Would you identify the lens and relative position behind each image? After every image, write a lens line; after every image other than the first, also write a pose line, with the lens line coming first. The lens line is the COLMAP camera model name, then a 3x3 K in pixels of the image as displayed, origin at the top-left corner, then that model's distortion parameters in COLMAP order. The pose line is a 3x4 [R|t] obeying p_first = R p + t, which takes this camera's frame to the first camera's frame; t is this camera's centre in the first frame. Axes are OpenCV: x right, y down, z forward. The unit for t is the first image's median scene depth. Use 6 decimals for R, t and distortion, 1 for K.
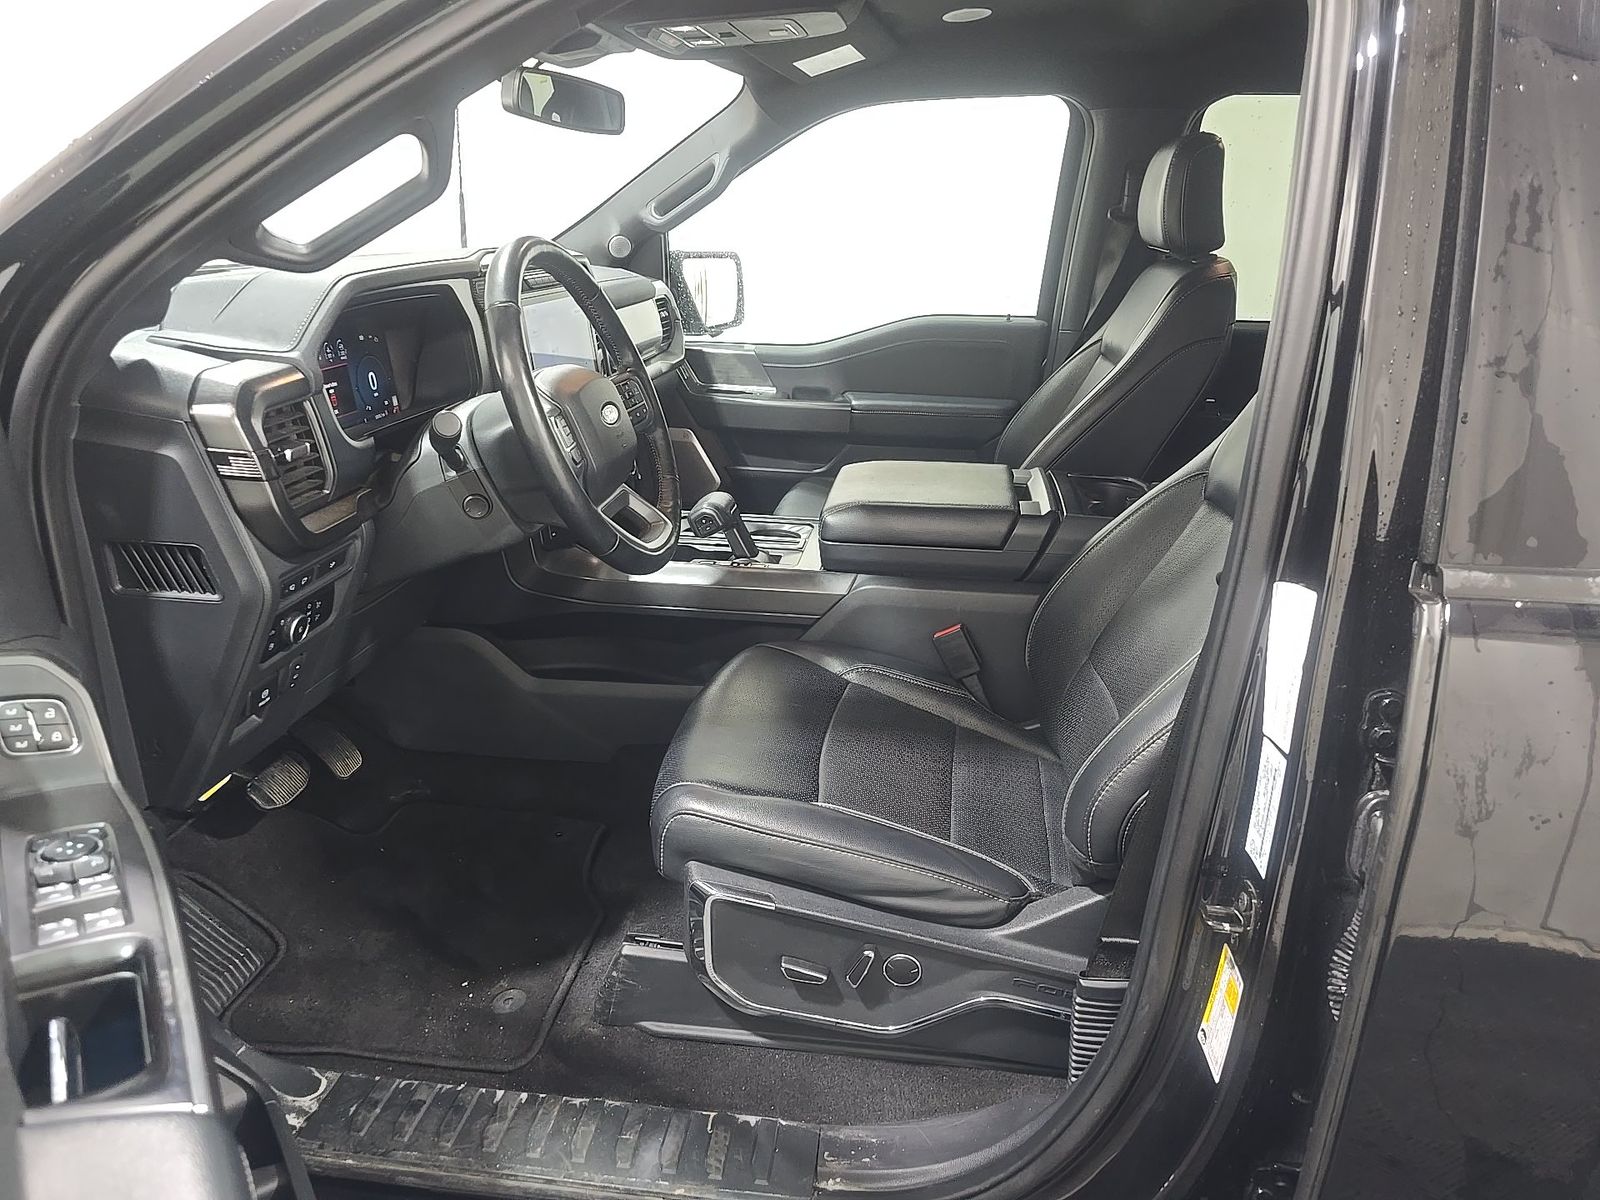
lens RADIAL K [[1079.2, 0, 802.7], [0, 1079.2, 605.3], [0, 0, 1]] dist [0.030211, -0.025182]
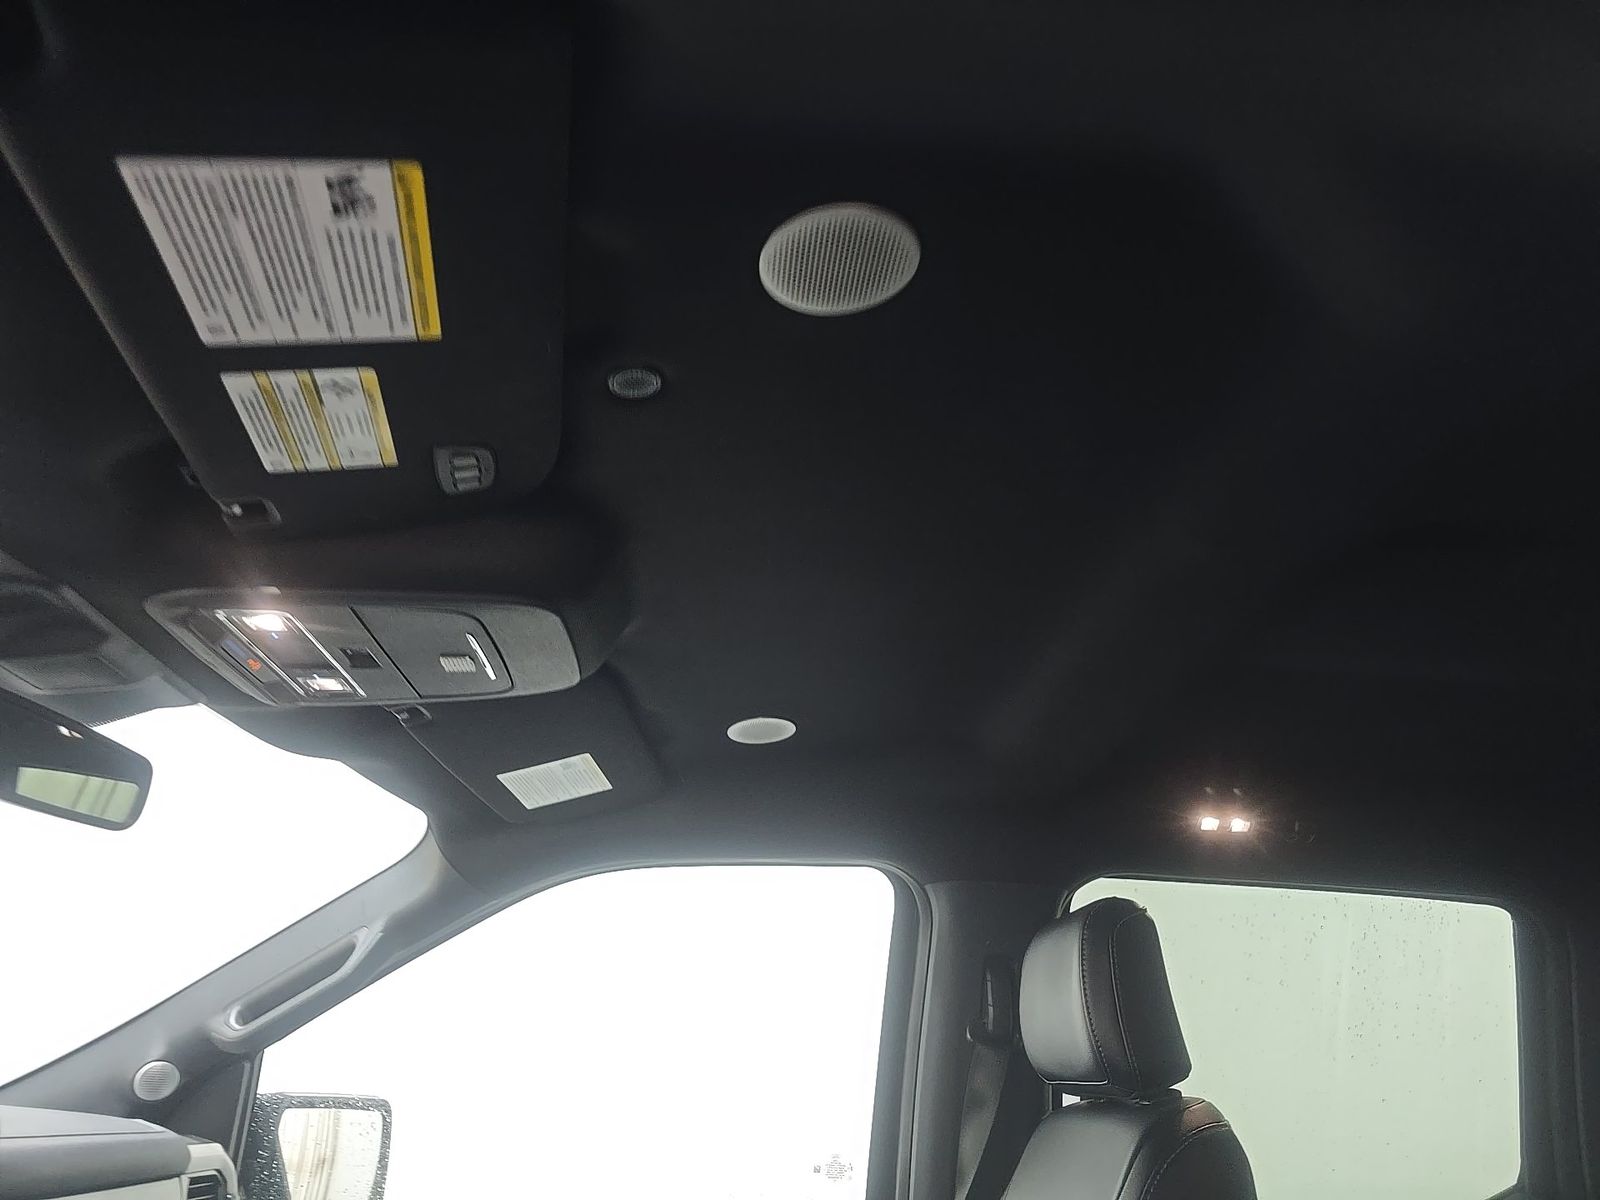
lens RADIAL K [[1079.2, 0, 809.9], [0, 1079.2, 606.6], [0, 0, 1]] dist [0.030211, -0.025182]
pose [[0.974458, 0.102539, 0.199793, 0.028666], [0.065115, 0.722439, -0.688362, -0.098523], [-0.214922, 0.683790, 0.697309, 0.373923]]
